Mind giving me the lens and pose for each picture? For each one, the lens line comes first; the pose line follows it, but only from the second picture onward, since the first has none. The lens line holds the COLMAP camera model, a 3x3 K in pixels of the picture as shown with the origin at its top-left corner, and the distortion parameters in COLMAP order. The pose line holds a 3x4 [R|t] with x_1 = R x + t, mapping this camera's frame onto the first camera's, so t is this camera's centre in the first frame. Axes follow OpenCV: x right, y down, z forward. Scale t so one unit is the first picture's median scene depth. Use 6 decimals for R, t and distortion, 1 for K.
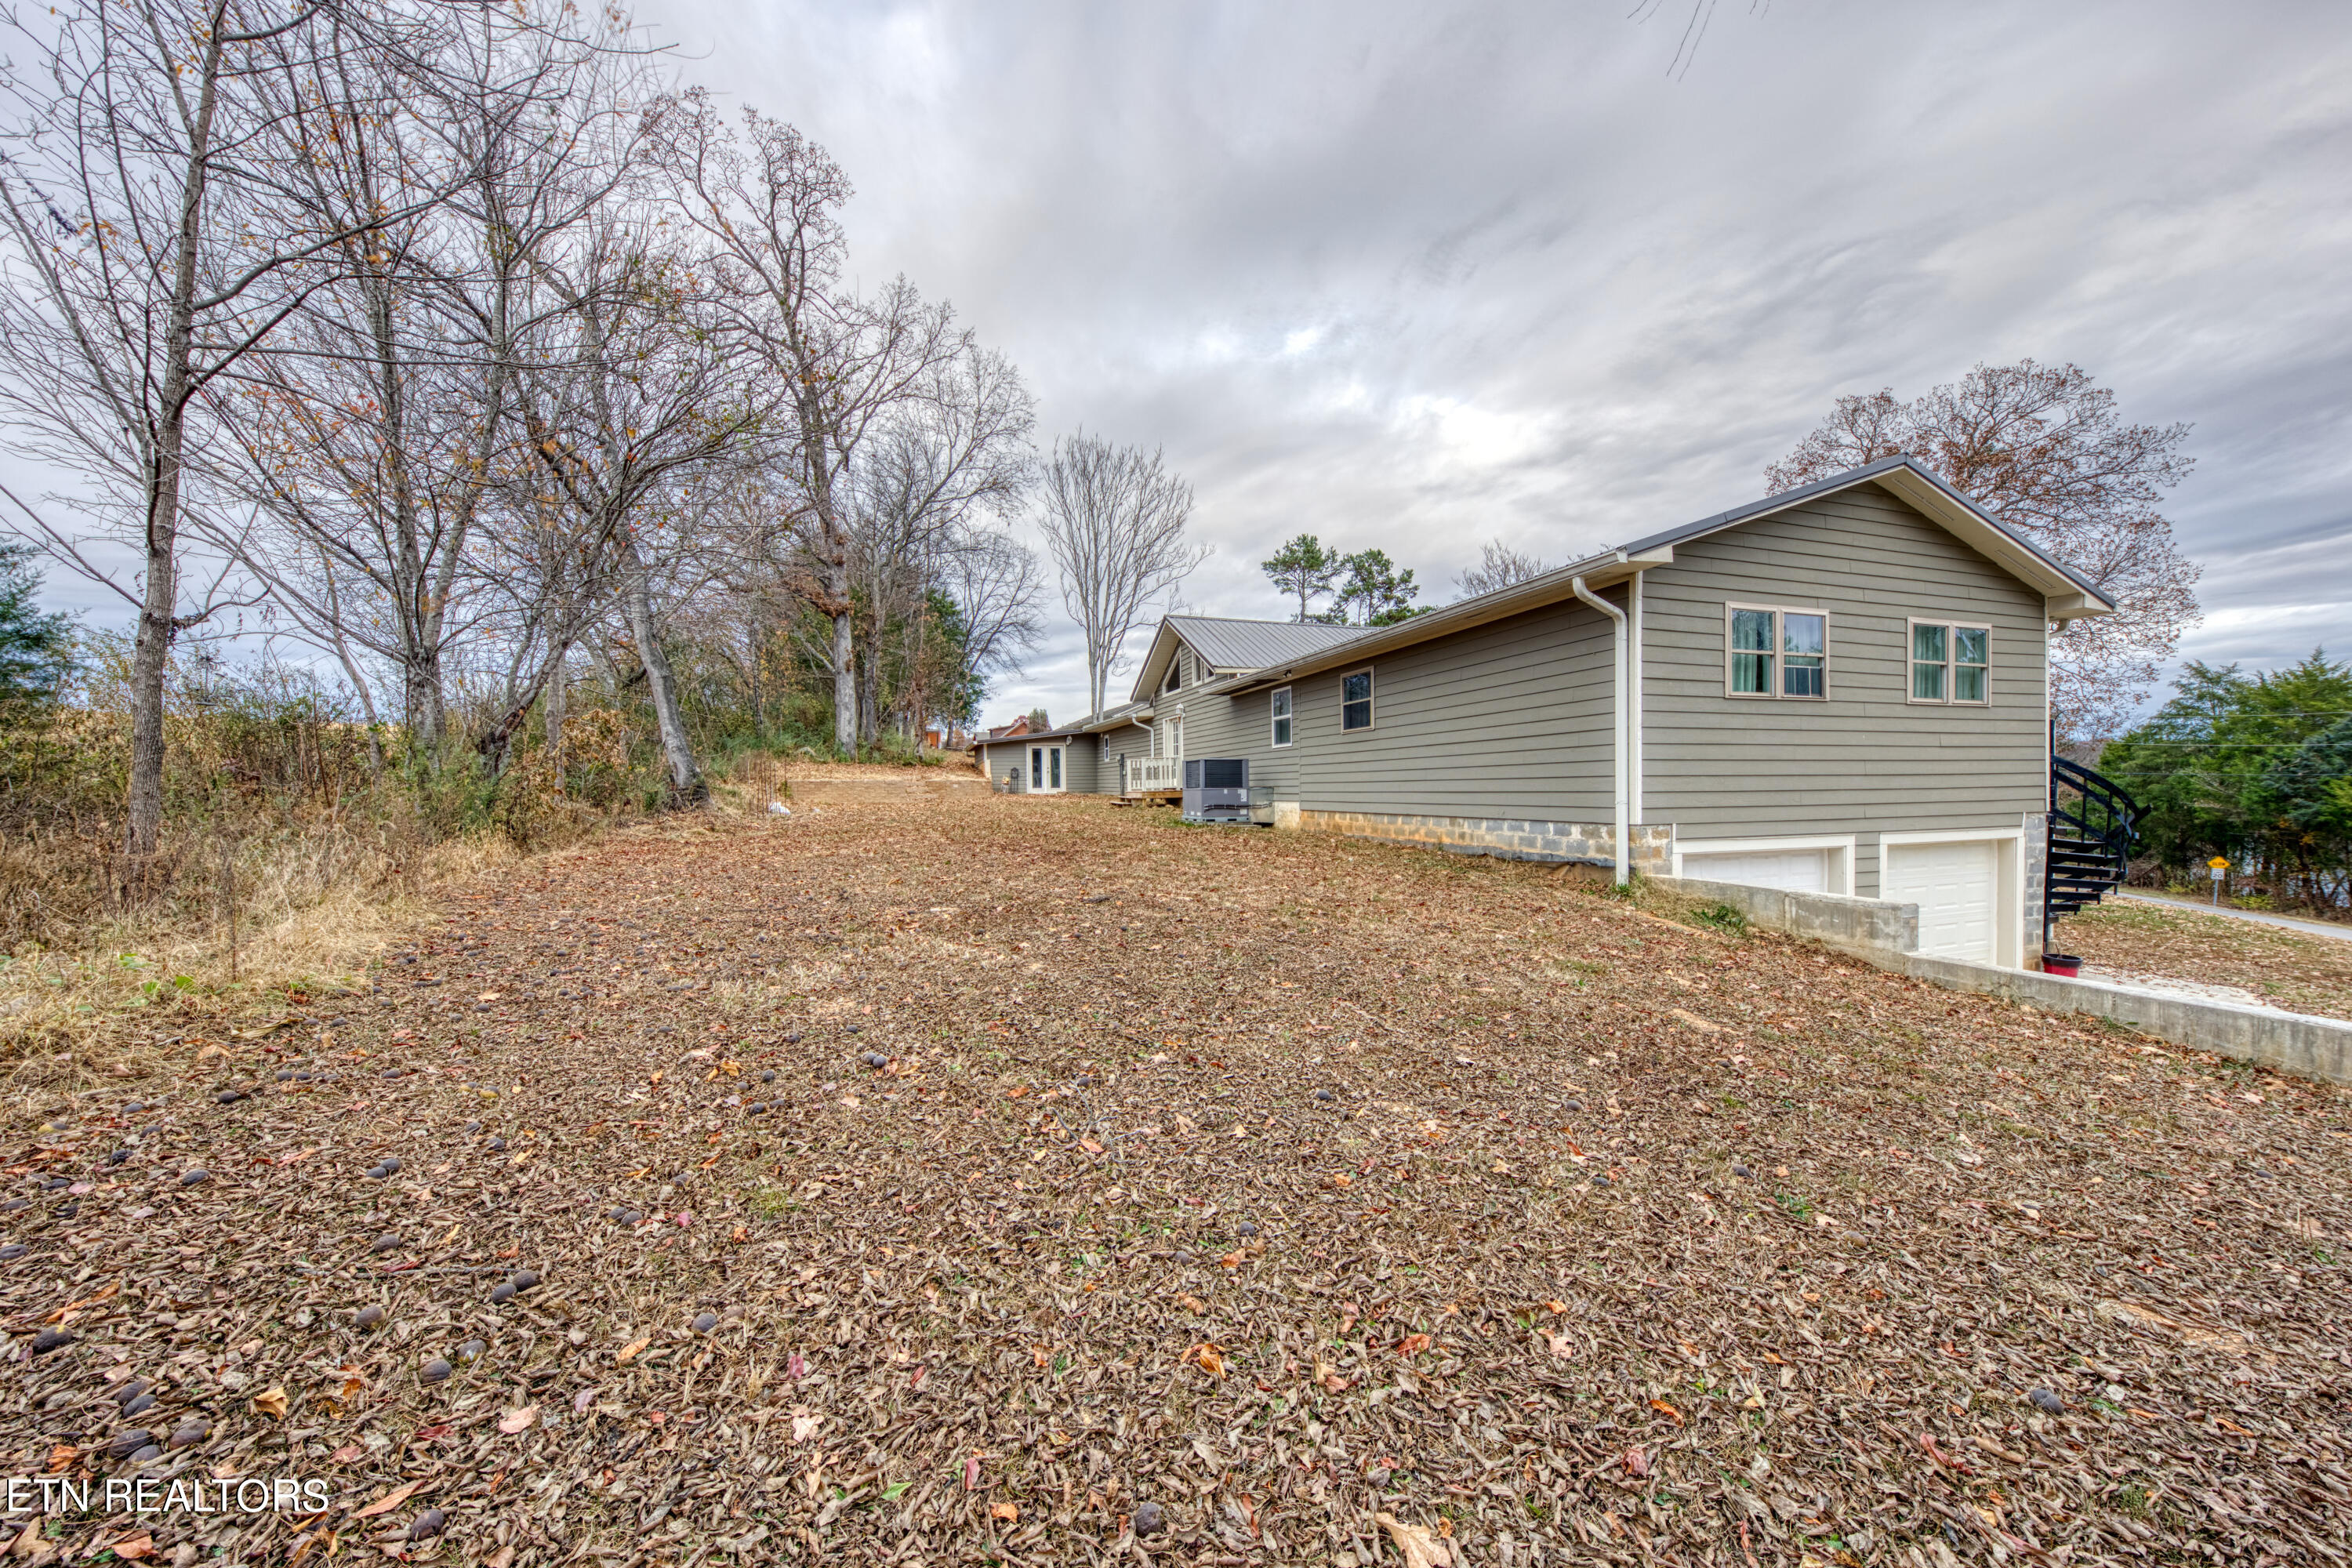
lens RADIAL K [[832.3, 0, 1180.1], [0, 832.3, 784.7], [0, 0, 1]] dist [-0.001831, -0.003544]
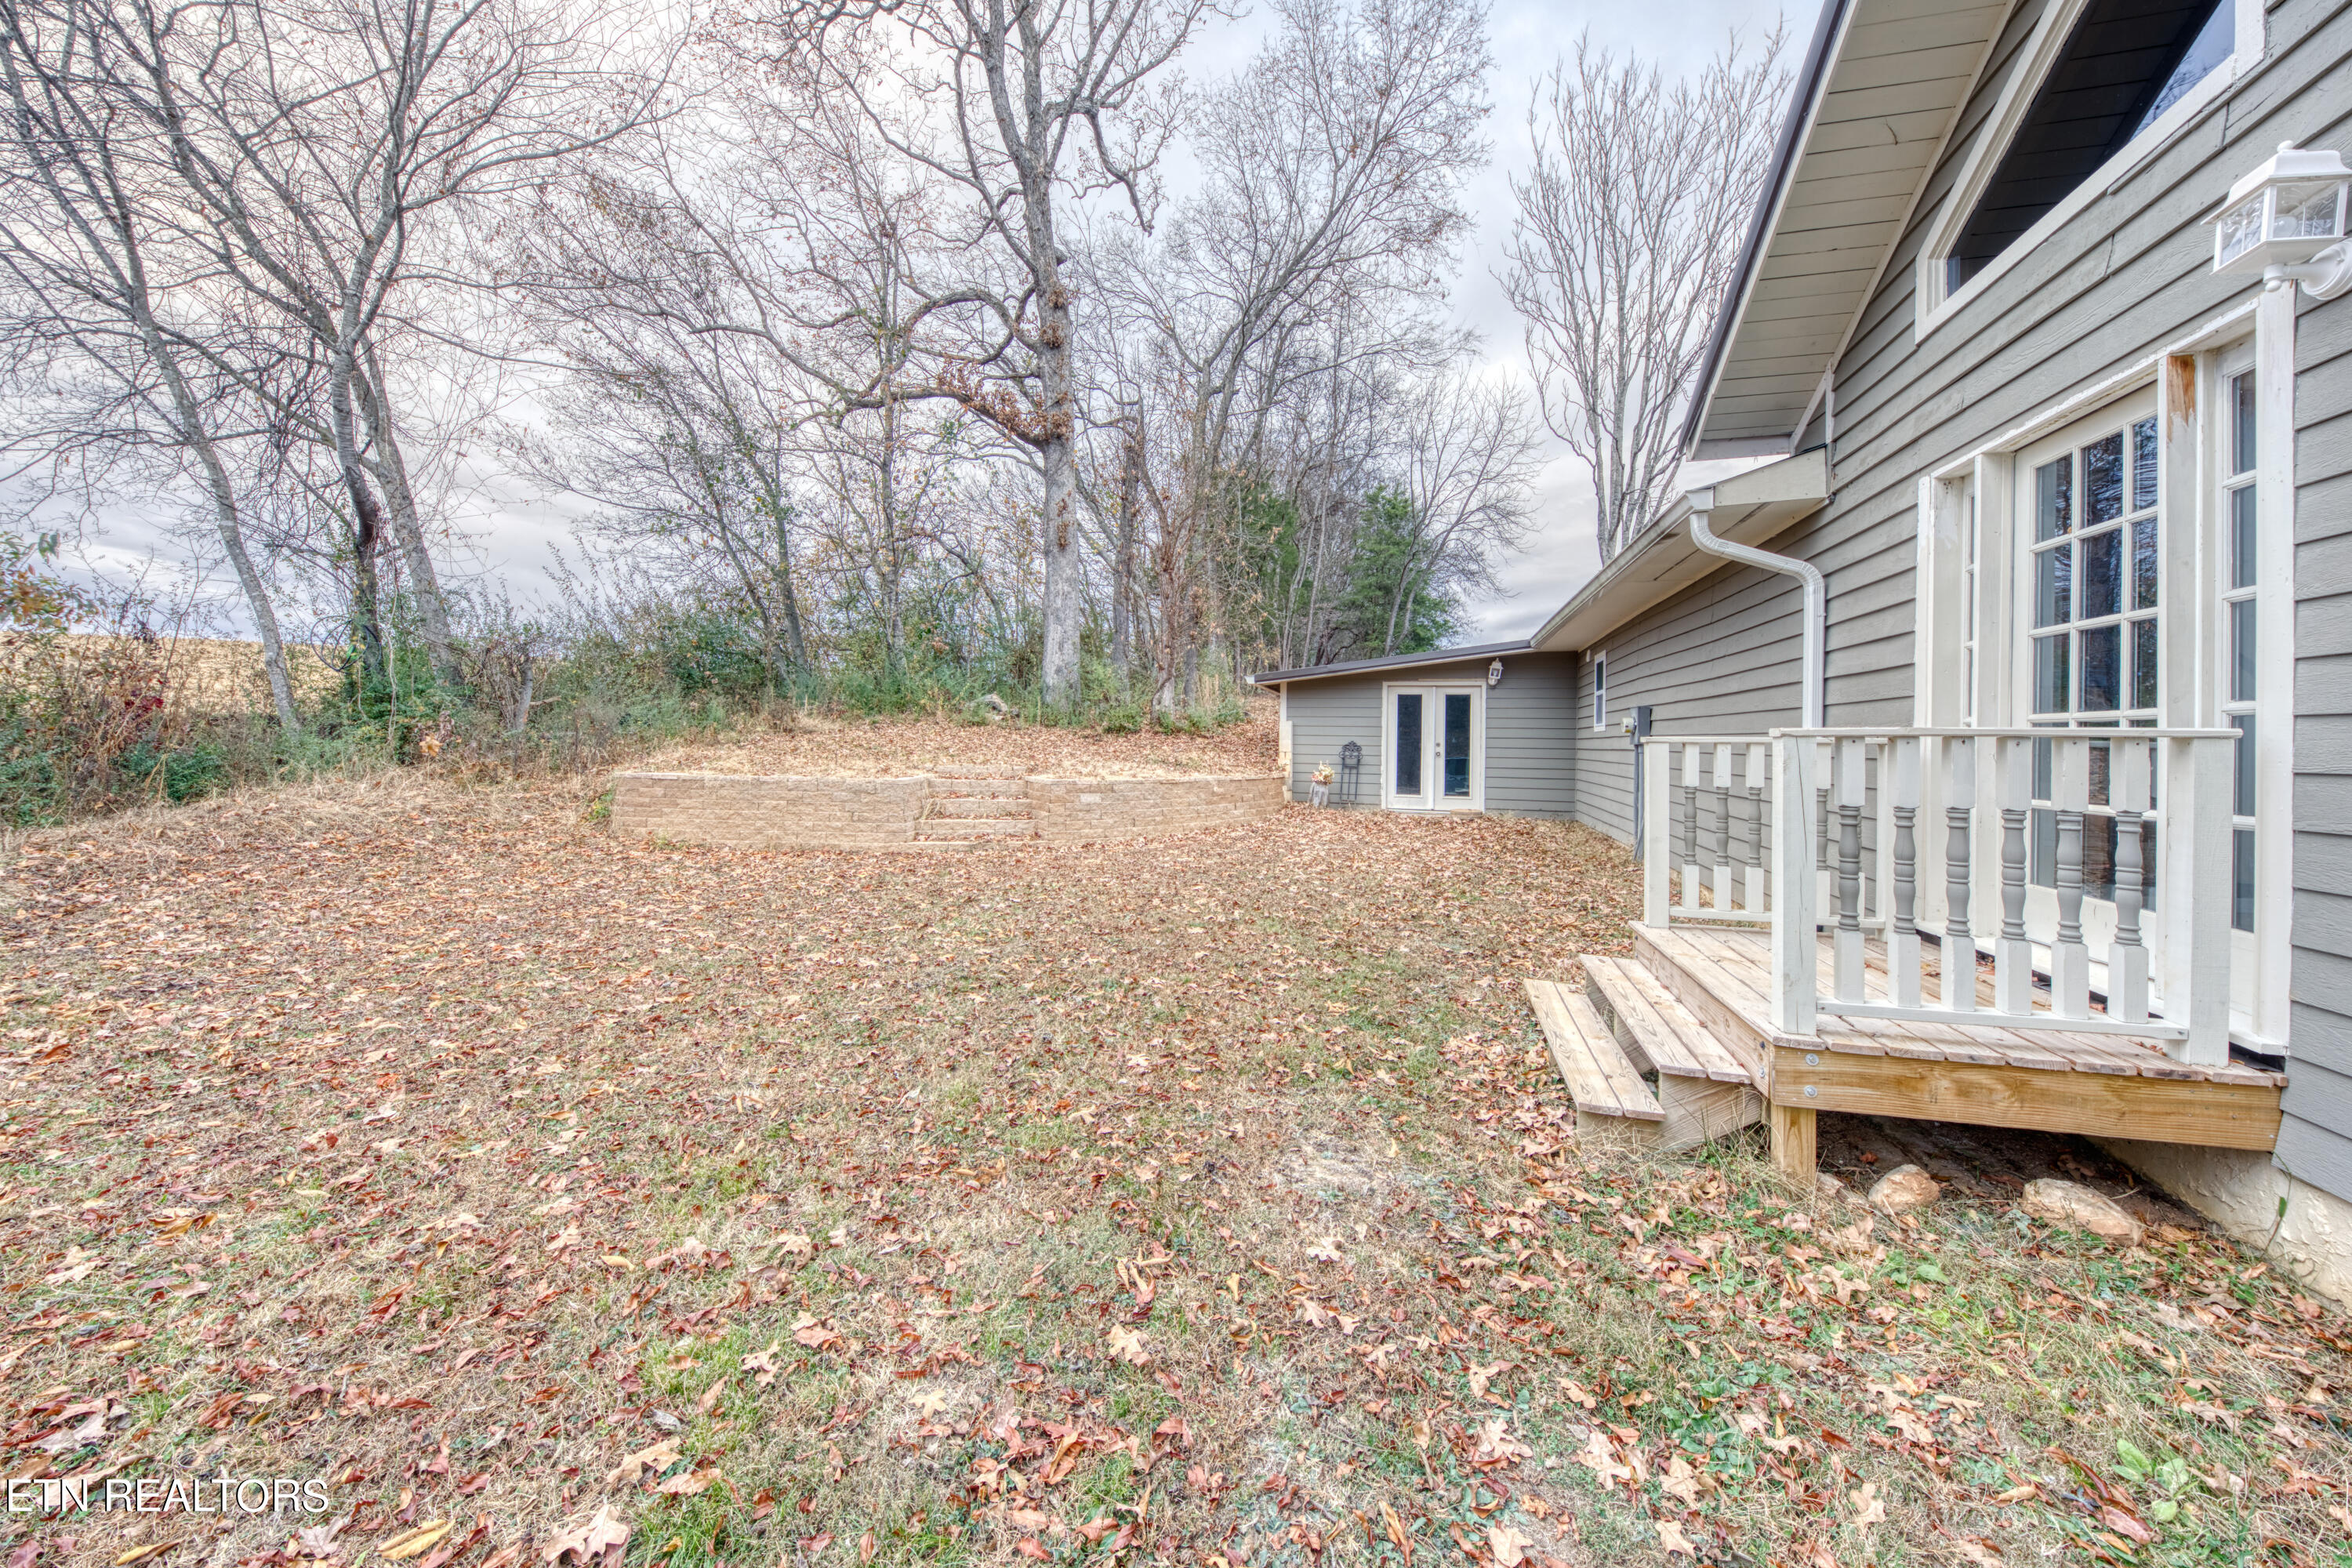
lens RADIAL K [[832.3, 0, 1193.9], [0, 832.3, 741.3], [0, 0, 1]] dist [-0.001831, -0.003544]
pose [[0.826550, 0.026692, -0.562231, -0.028243], [-0.028432, 0.999580, 0.005656, -0.017101], [0.562145, 0.011310, 0.826961, 0.501197]]
